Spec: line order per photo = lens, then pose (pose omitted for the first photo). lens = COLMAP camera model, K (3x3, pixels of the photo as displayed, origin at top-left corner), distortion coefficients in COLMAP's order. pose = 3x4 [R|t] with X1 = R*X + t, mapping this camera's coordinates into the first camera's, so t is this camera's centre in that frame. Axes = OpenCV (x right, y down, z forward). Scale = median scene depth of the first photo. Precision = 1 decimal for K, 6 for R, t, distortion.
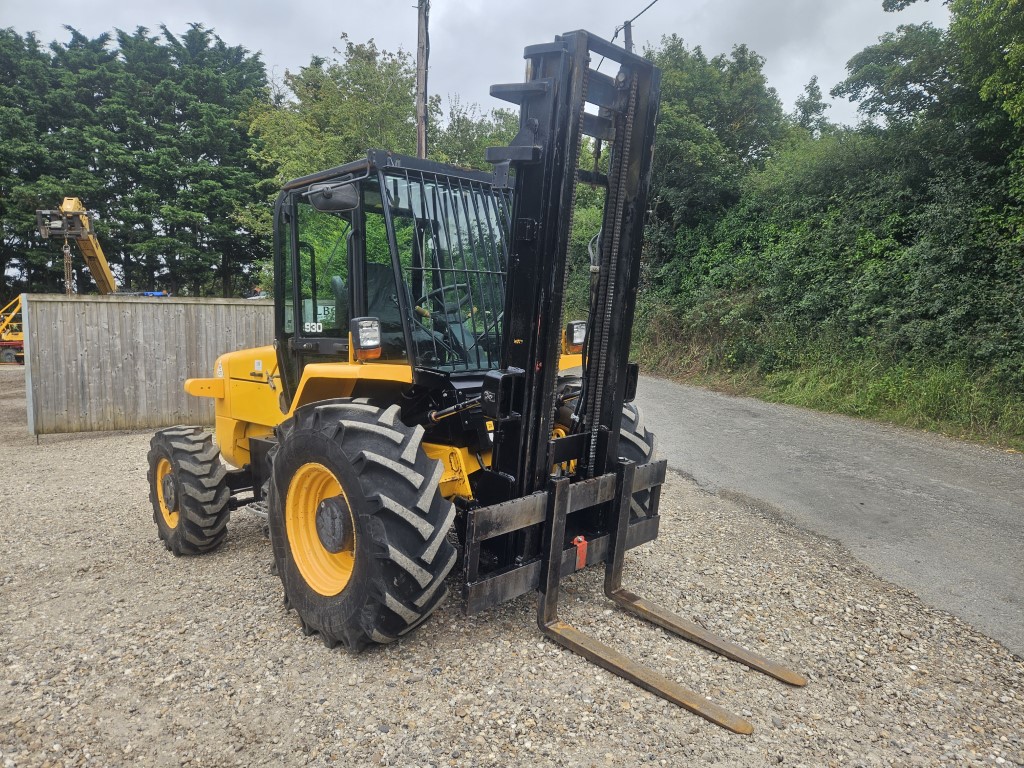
lens RADIAL K [[691.6, 0, 512.0], [0, 691.6, 384.0], [0, 0, 1]] dist [0.016684, 0.000251]
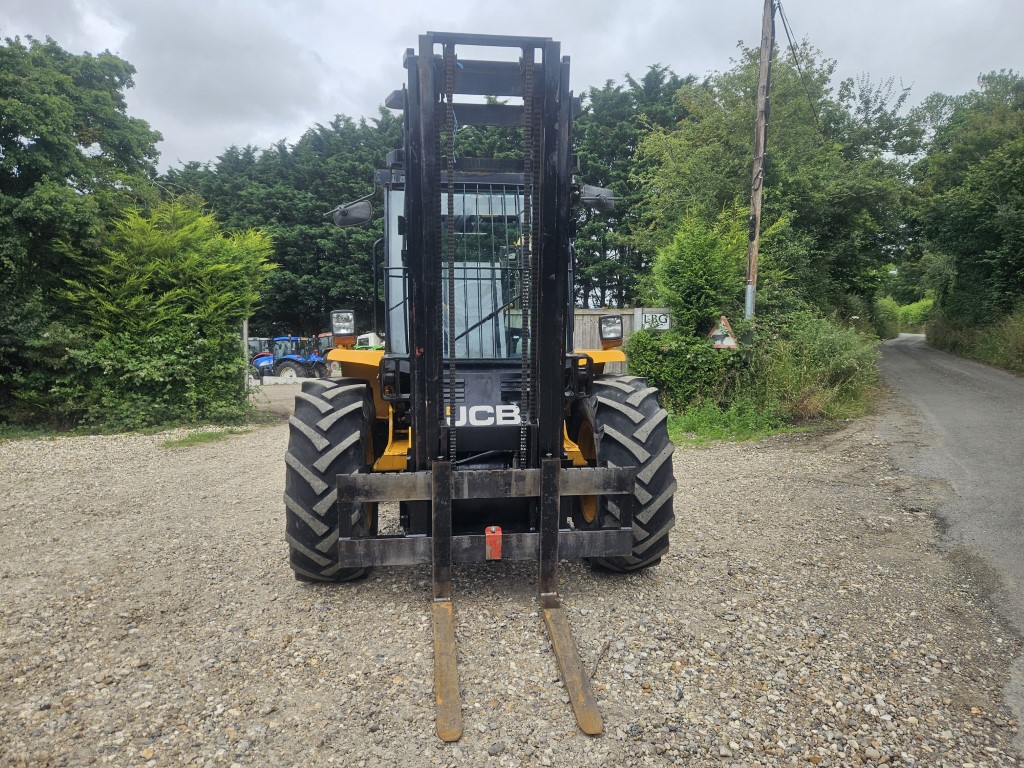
lens RADIAL K [[691.6, 0, 512.0], [0, 691.6, 384.0], [0, 0, 1]] dist [0.016684, 0.000251]
pose [[0.772095, 0.043858, -0.633992, 0.145728], [-0.058785, 0.998267, -0.002531, 0.003288], [0.632782, 0.039223, 0.773336, 0.047176]]
